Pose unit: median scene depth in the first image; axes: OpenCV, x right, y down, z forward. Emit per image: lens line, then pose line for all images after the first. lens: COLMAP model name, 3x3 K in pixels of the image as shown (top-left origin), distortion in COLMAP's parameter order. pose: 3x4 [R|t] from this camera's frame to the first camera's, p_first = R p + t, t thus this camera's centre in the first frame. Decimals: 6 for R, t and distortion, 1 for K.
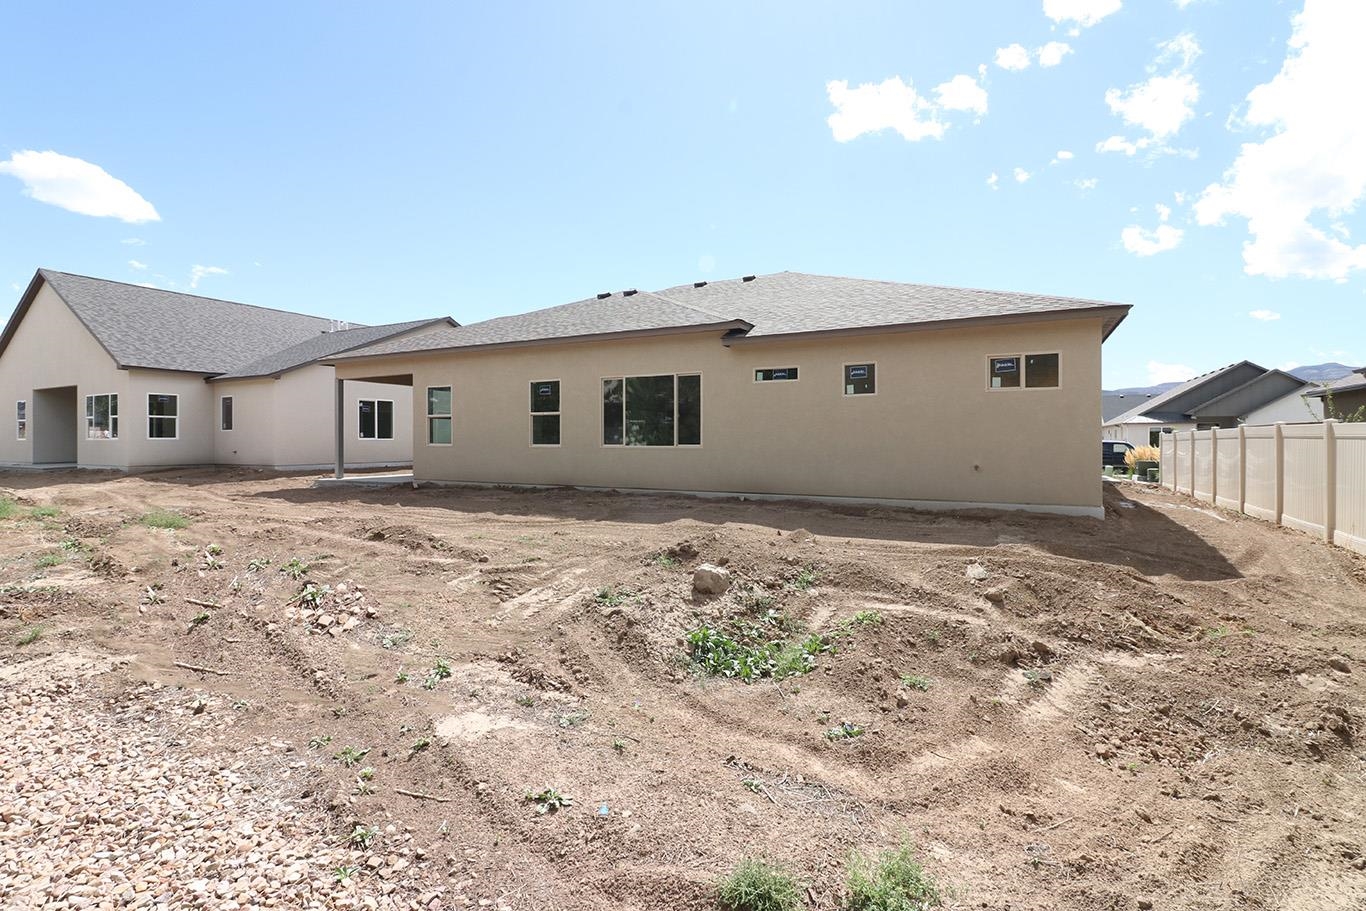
lens RADIAL K [[660.0, 0, 675.9], [0, 660.0, 444.6], [0, 0, 1]] dist [0.002023, -0.017127]
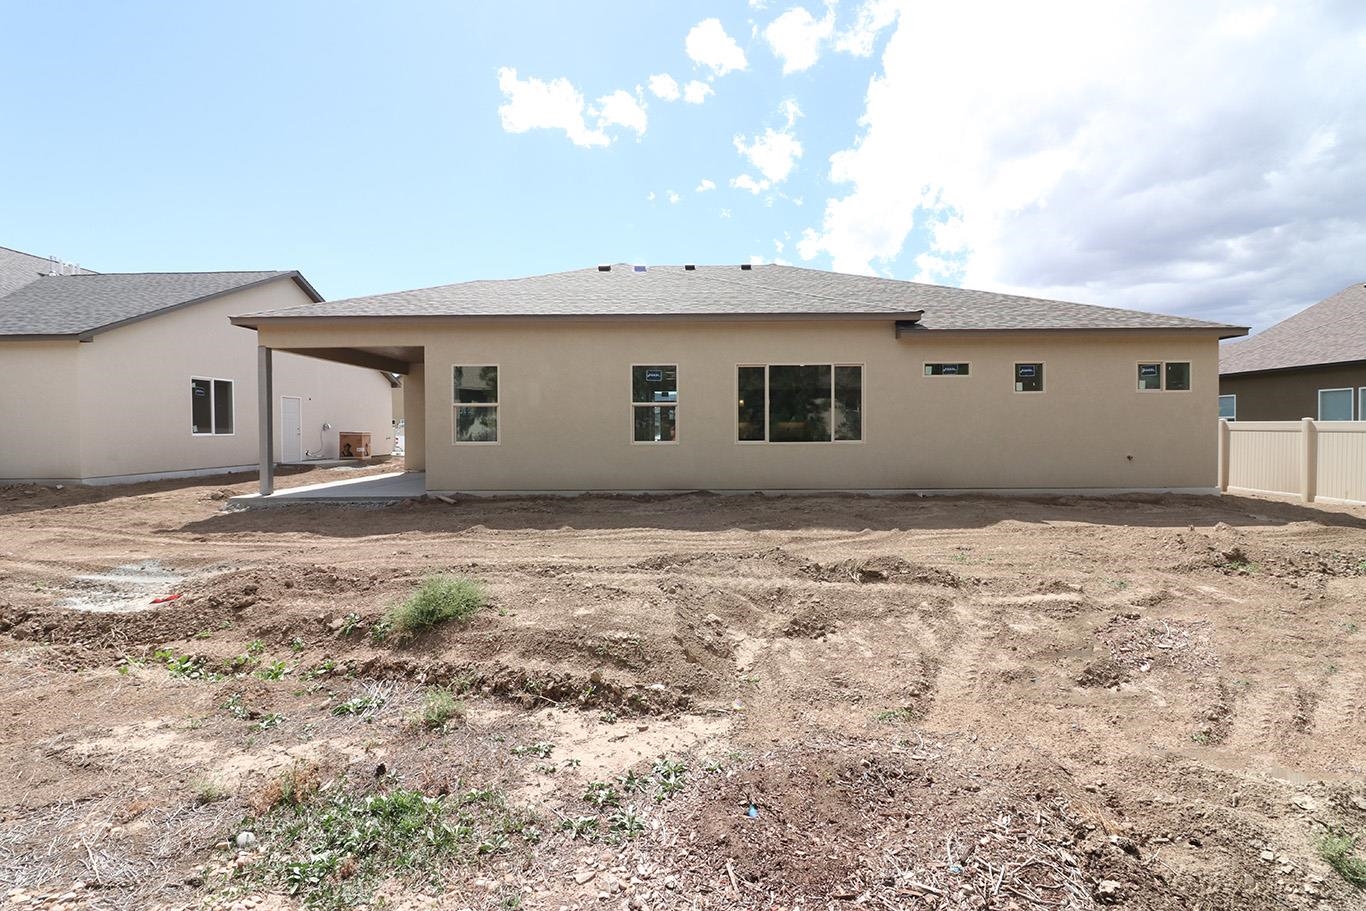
lens RADIAL K [[660.0, 0, 675.9], [0, 660.0, 444.6], [0, 0, 1]] dist [0.002023, -0.017127]
pose [[0.882125, -0.012713, 0.470844, -0.596614], [0.007519, 0.999888, 0.012910, -0.007223], [-0.470955, -0.007848, 0.882122, 0.273437]]
